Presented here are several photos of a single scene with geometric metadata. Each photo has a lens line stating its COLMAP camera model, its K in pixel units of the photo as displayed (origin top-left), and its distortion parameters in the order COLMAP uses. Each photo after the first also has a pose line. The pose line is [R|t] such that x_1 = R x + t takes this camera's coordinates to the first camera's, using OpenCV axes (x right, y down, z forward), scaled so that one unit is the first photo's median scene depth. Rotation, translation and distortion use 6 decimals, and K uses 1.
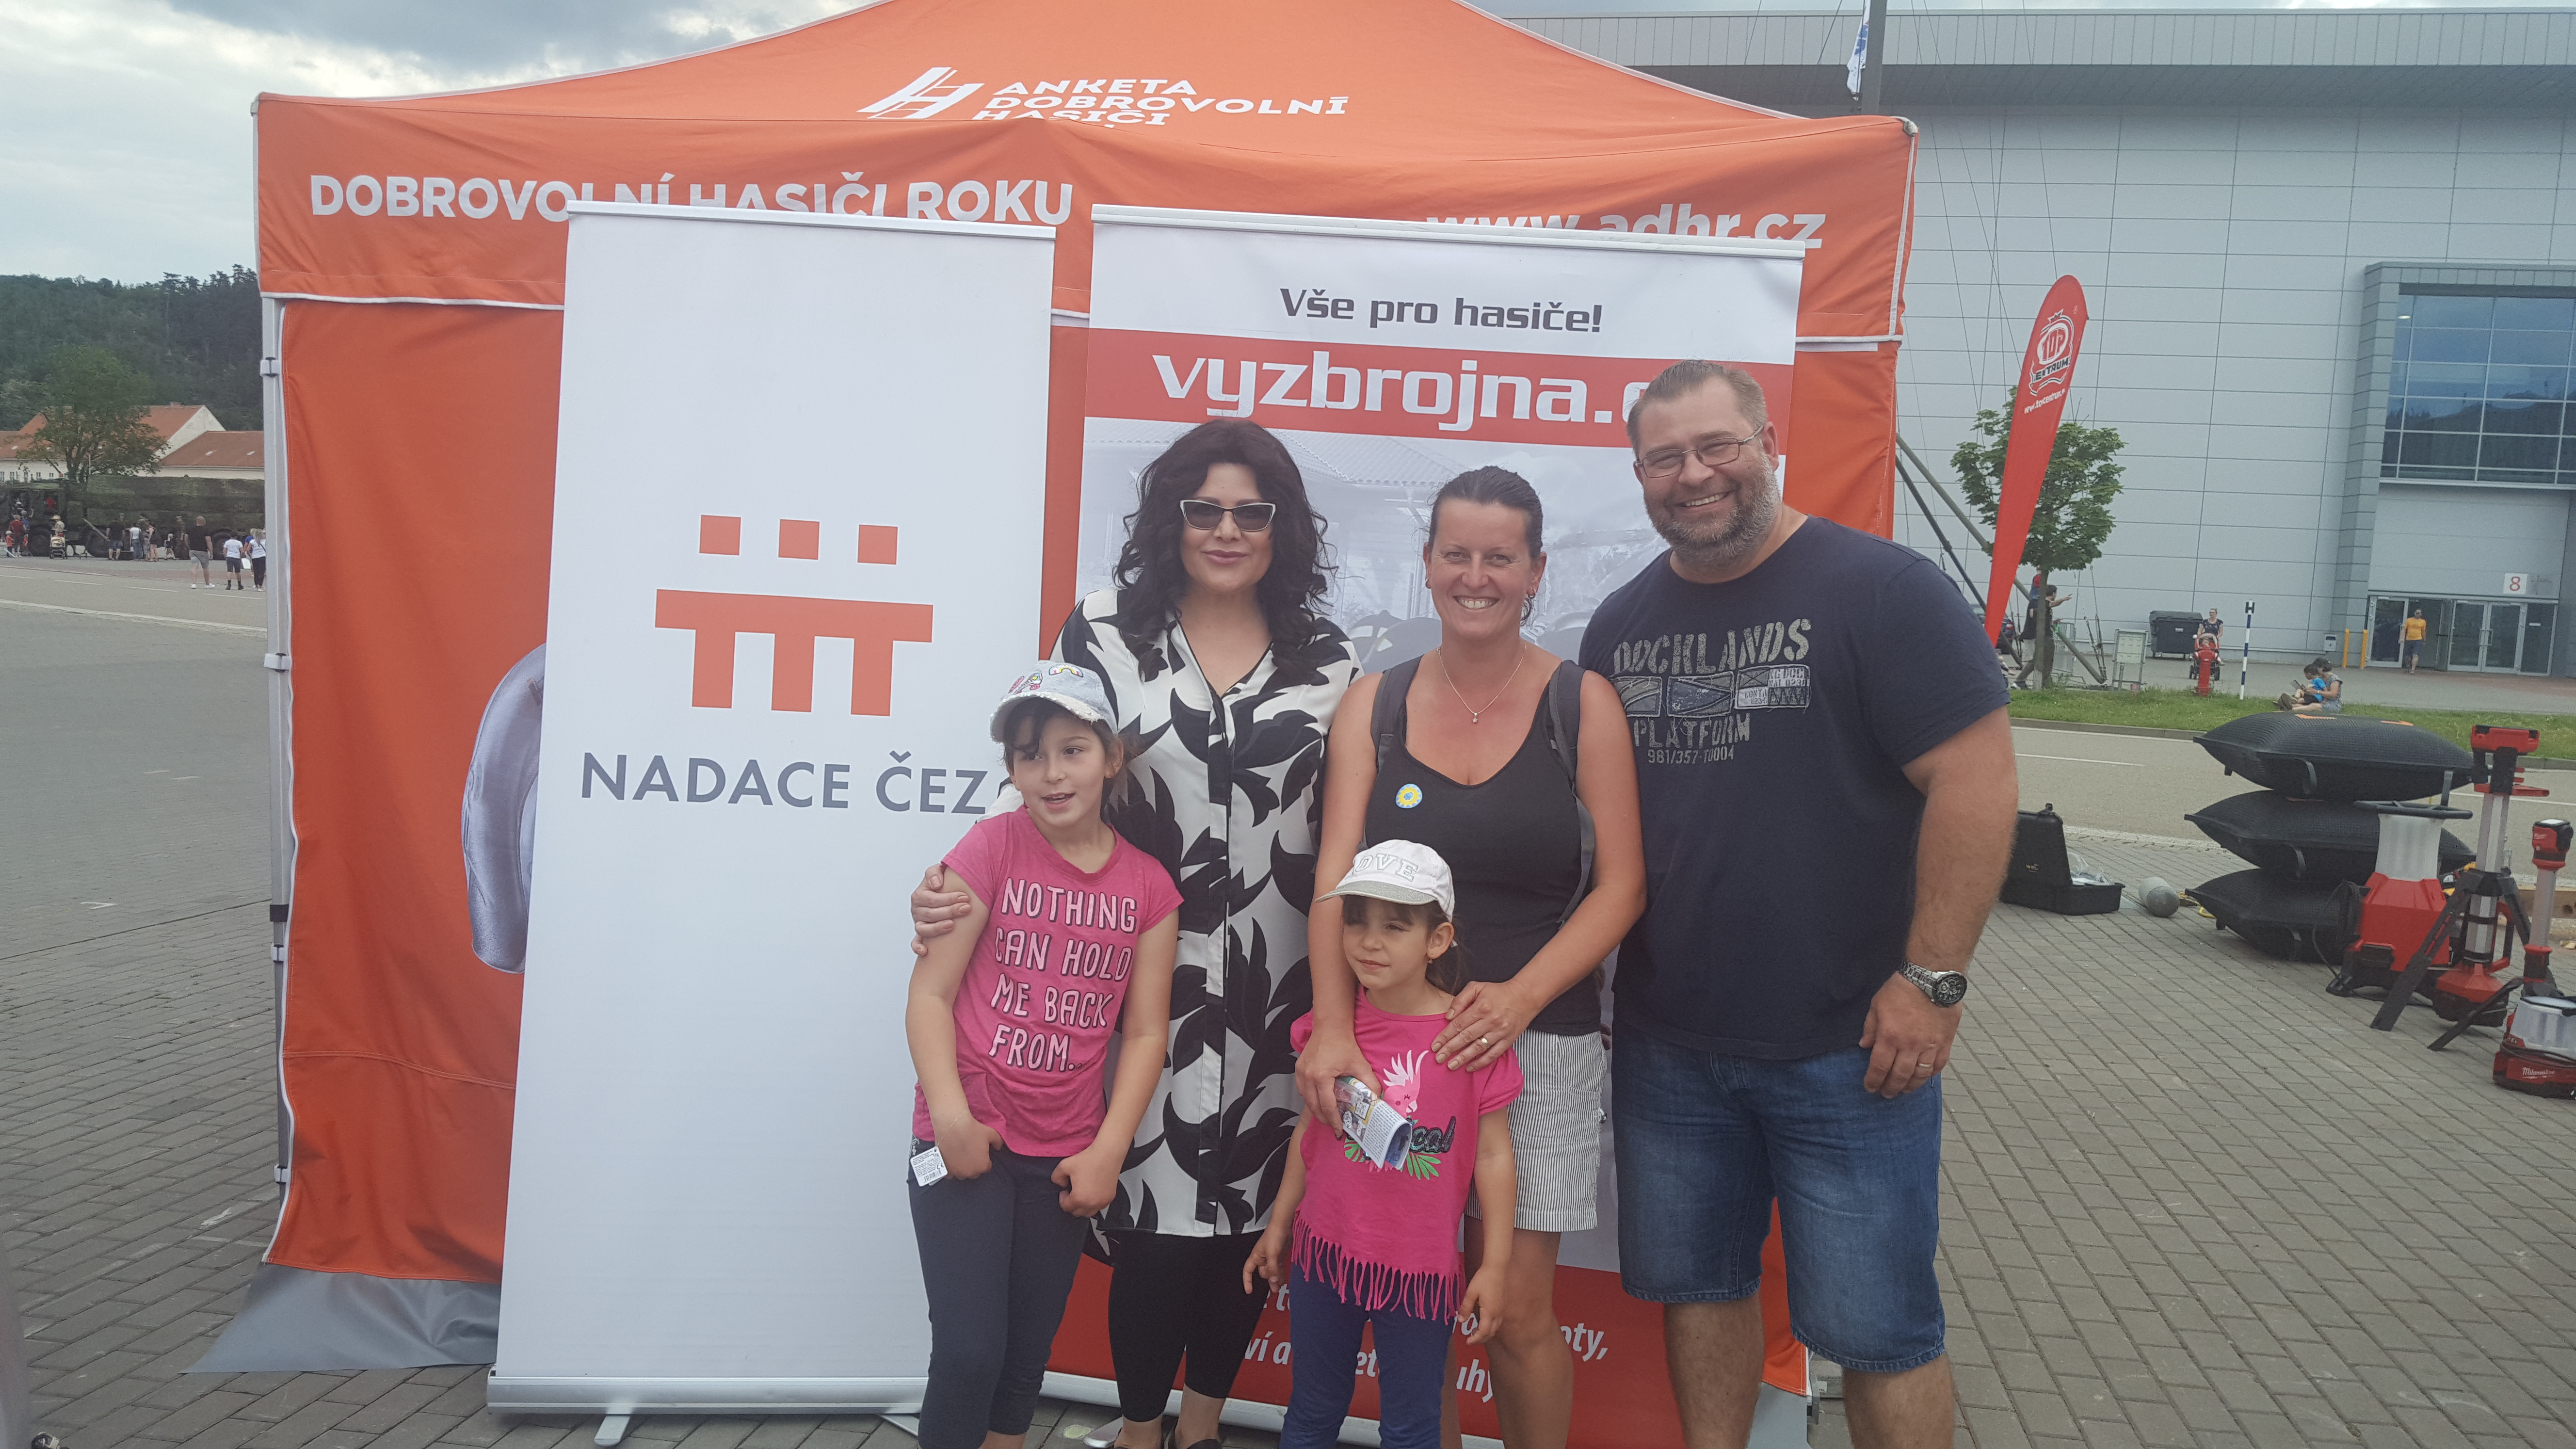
lens RADIAL K [[2087.5, 0, 1288.8], [0, 2087.5, 748.9], [0, 0, 1]] dist [0.189190, -0.407884]
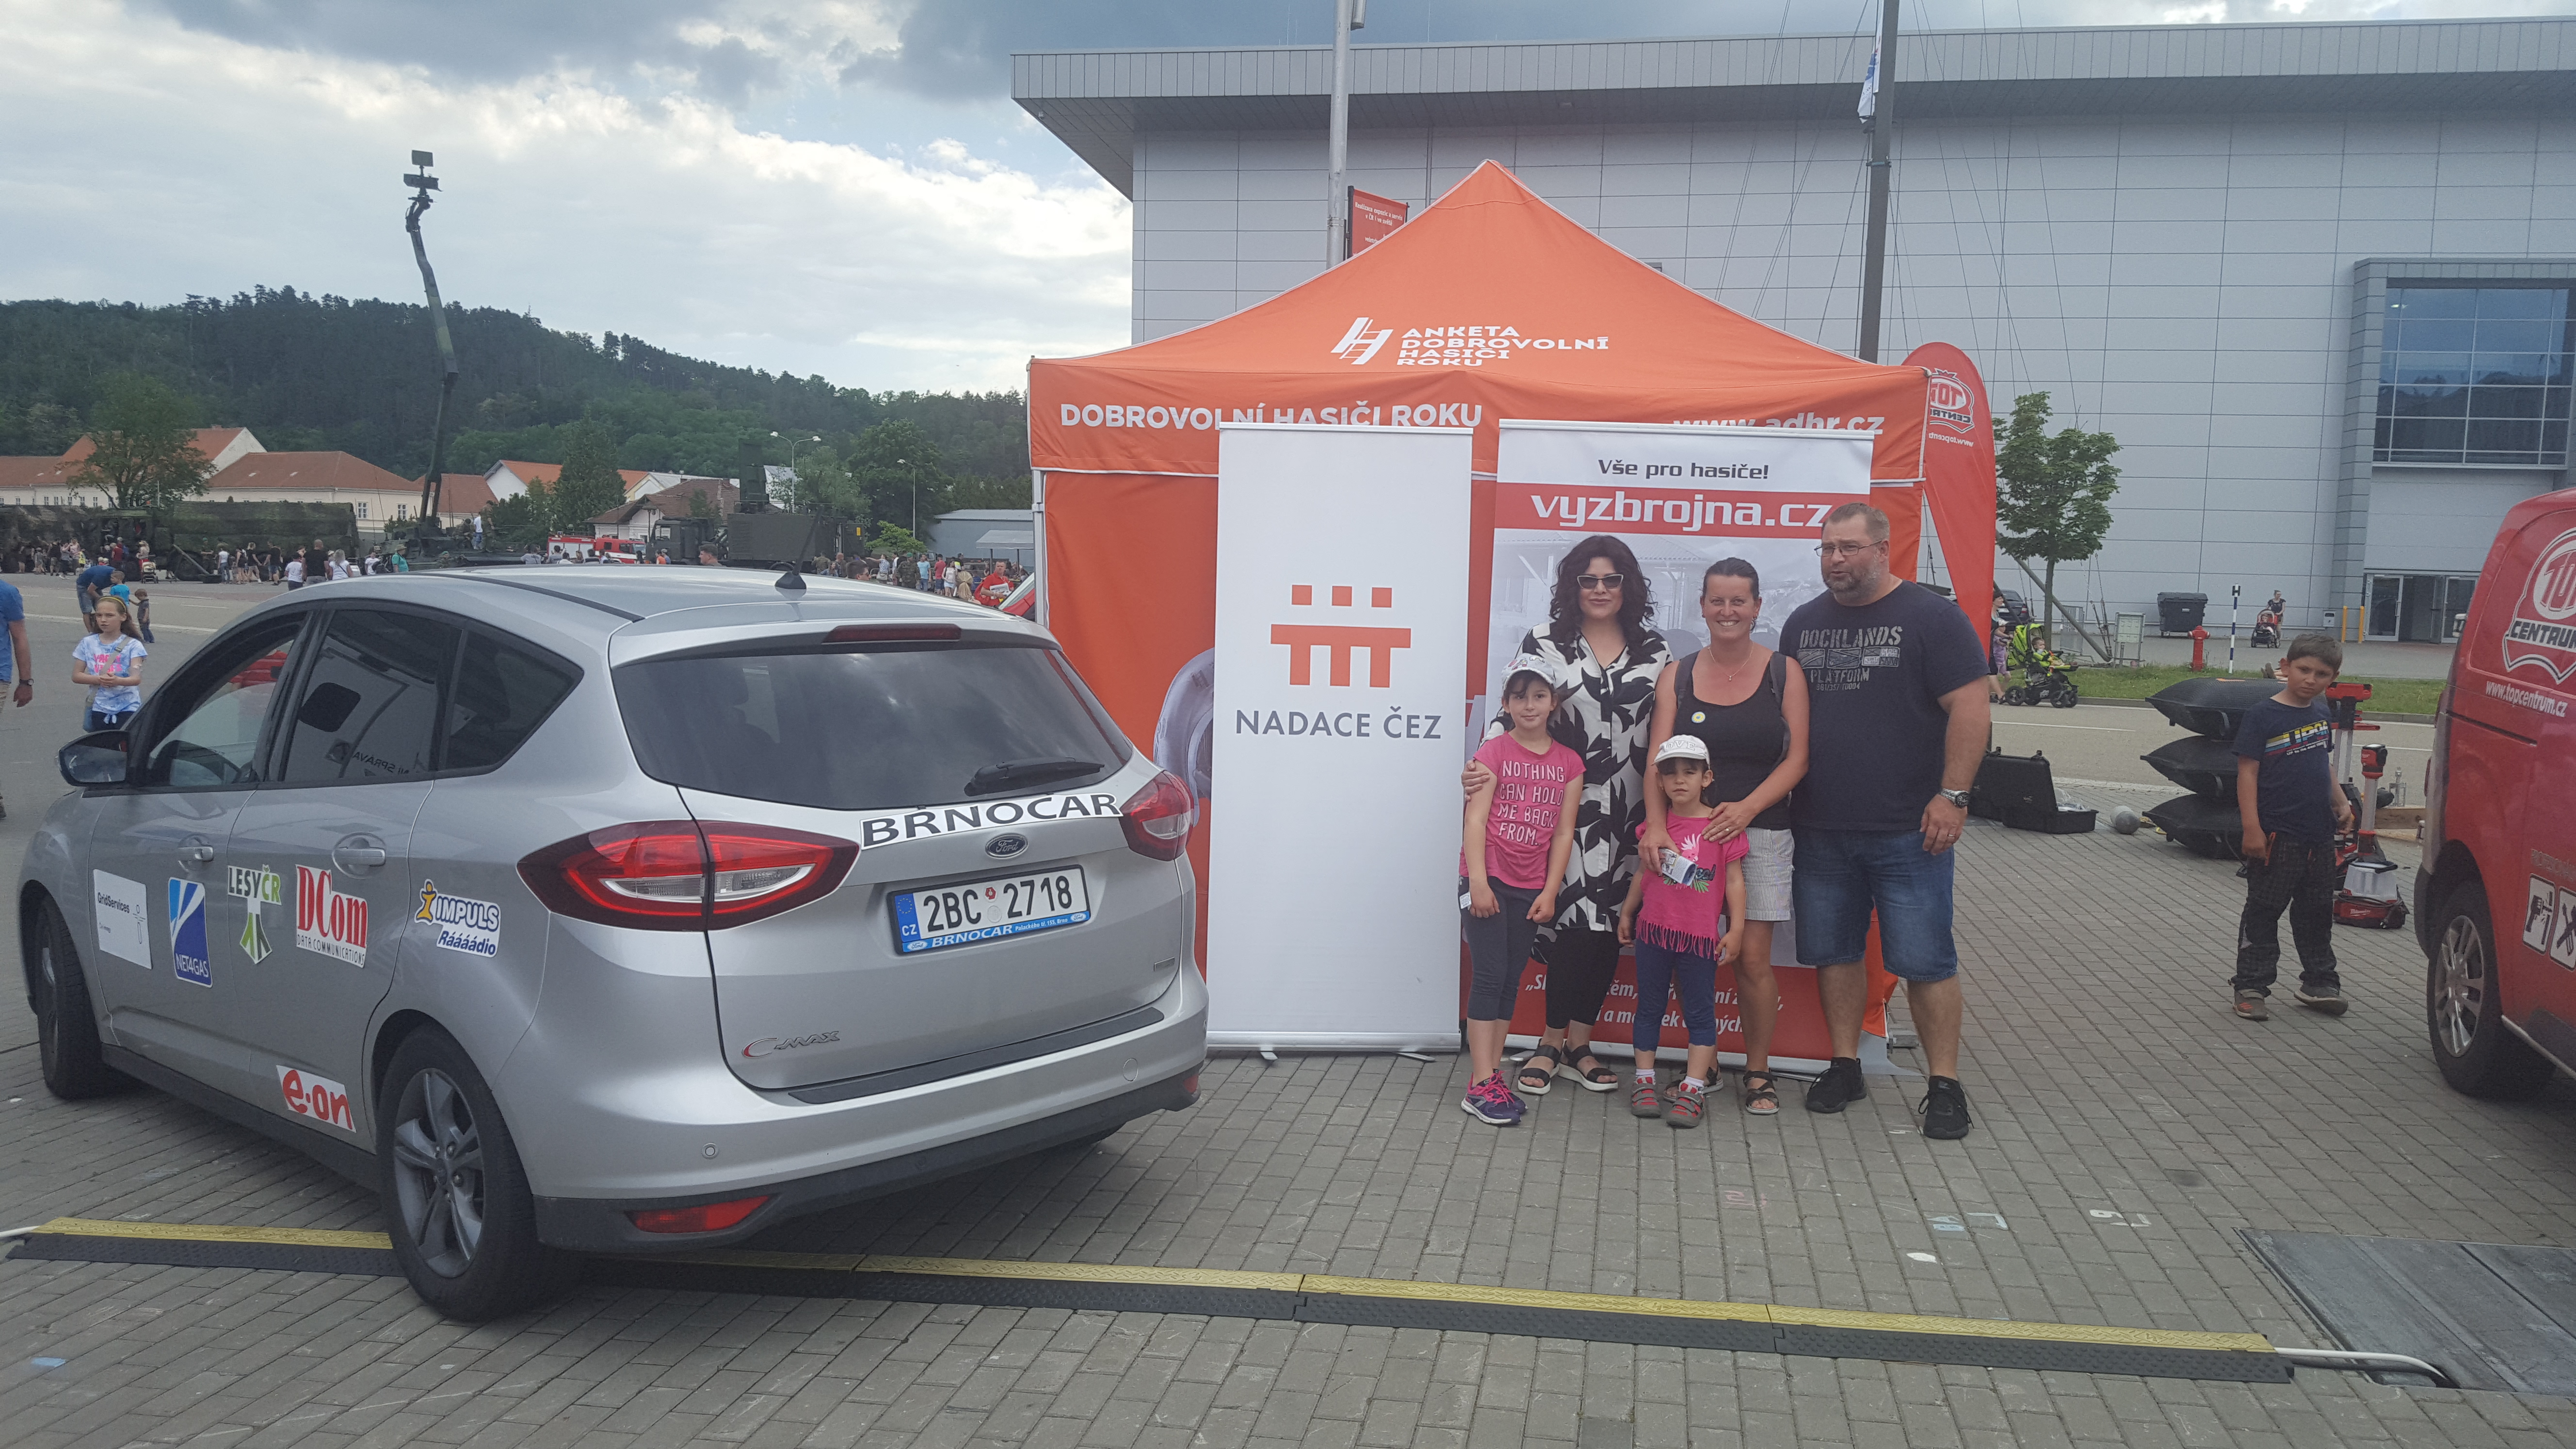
lens RADIAL K [[2203.4, 0, 1288.0], [0, 2203.4, 724.5], [0, 0, 1]] dist [0.174015, -0.414025]
pose [[0.999772, -0.021073, 0.003316, -0.279879], [0.021110, 0.999710, -0.011564, 0.037285], [-0.003071, 0.011631, 0.999928, -0.951550]]
